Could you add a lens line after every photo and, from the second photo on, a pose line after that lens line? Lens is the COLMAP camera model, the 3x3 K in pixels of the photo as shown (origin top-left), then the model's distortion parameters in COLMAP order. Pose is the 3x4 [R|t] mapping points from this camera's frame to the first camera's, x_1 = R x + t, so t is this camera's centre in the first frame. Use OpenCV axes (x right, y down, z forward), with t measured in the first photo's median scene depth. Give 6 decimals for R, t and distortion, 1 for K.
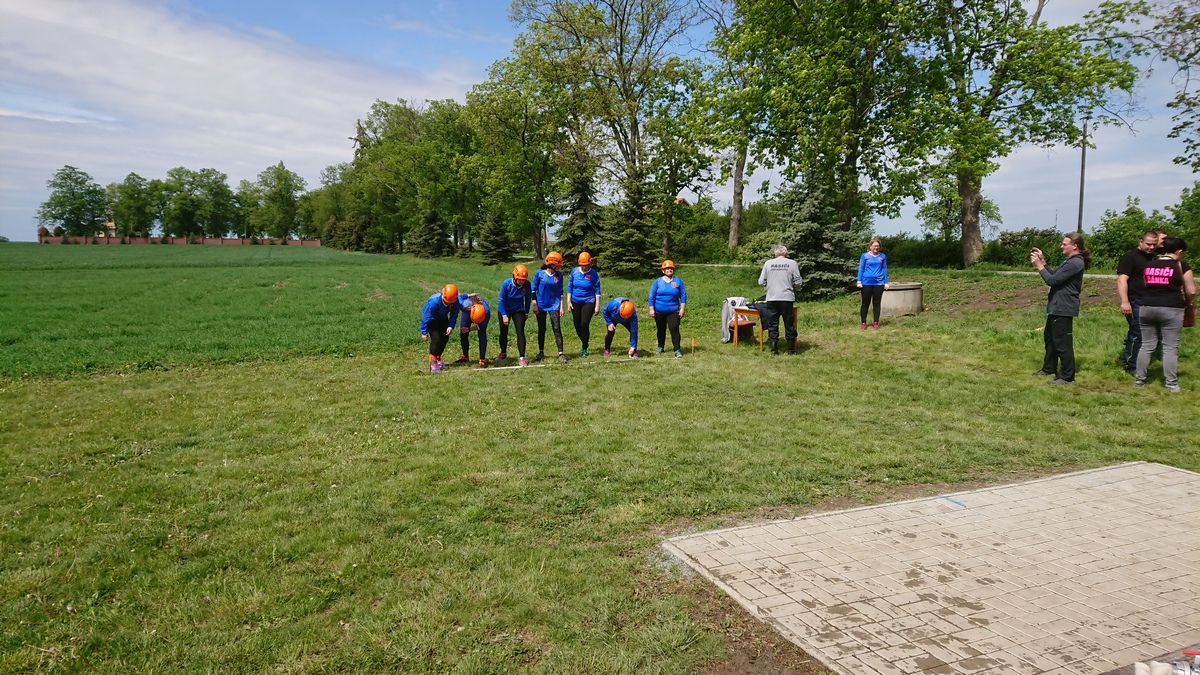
lens RADIAL K [[788.3, 0, 601.4], [0, 788.3, 332.4], [0, 0, 1]] dist [0.185014, -0.262428]
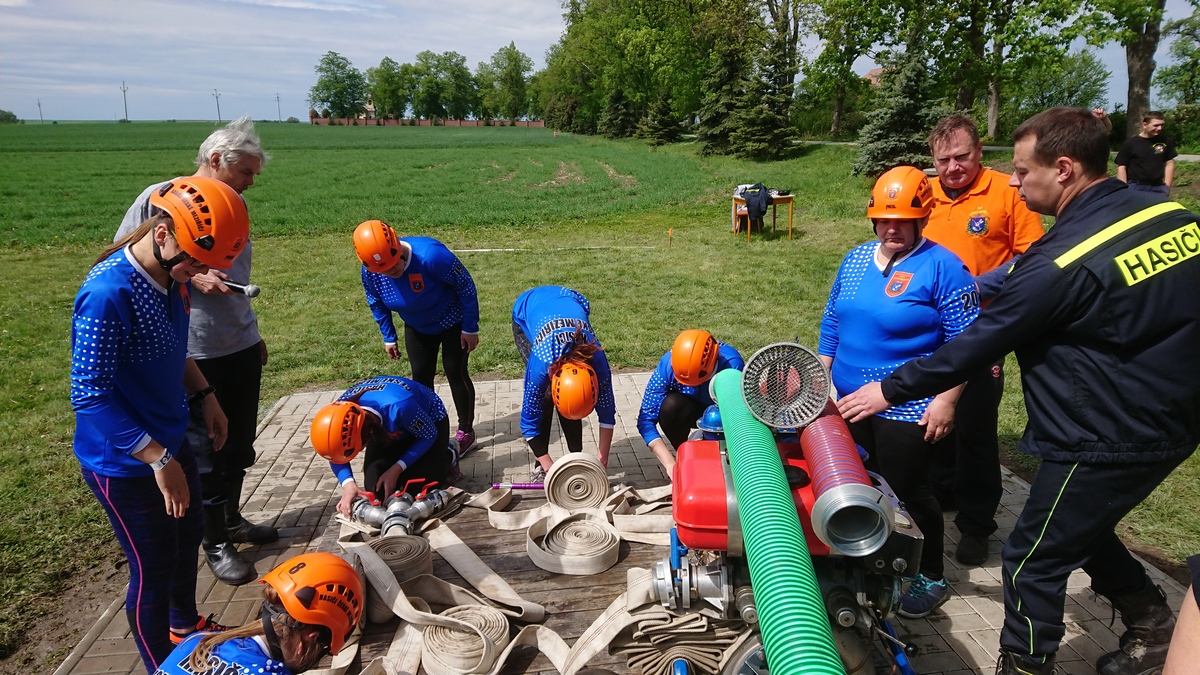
lens RADIAL K [[788.3, 0, 601.4], [0, 788.3, 332.4], [0, 0, 1]] dist [0.185014, -0.262428]
pose [[0.960147, 0.061817, -0.272573, 0.160525], [-0.021025, 0.988446, 0.150108, -0.004880], [0.278703, -0.138395, 0.950353, 0.000141]]
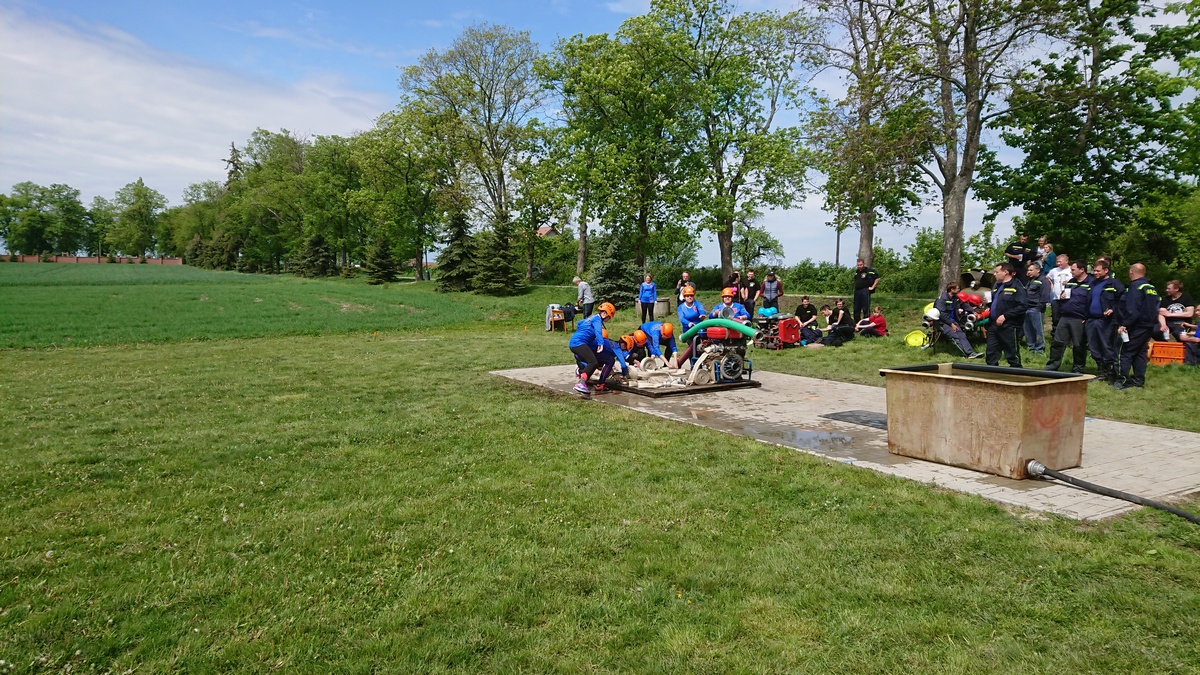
lens RADIAL K [[788.3, 0, 601.4], [0, 788.3, 332.4], [0, 0, 1]] dist [0.185014, -0.262428]
pose [[0.988081, -0.000600, 0.153934, 0.006694], [0.004986, 0.999592, -0.028112, 0.036506], [-0.153854, 0.028545, 0.987681, -0.382631]]
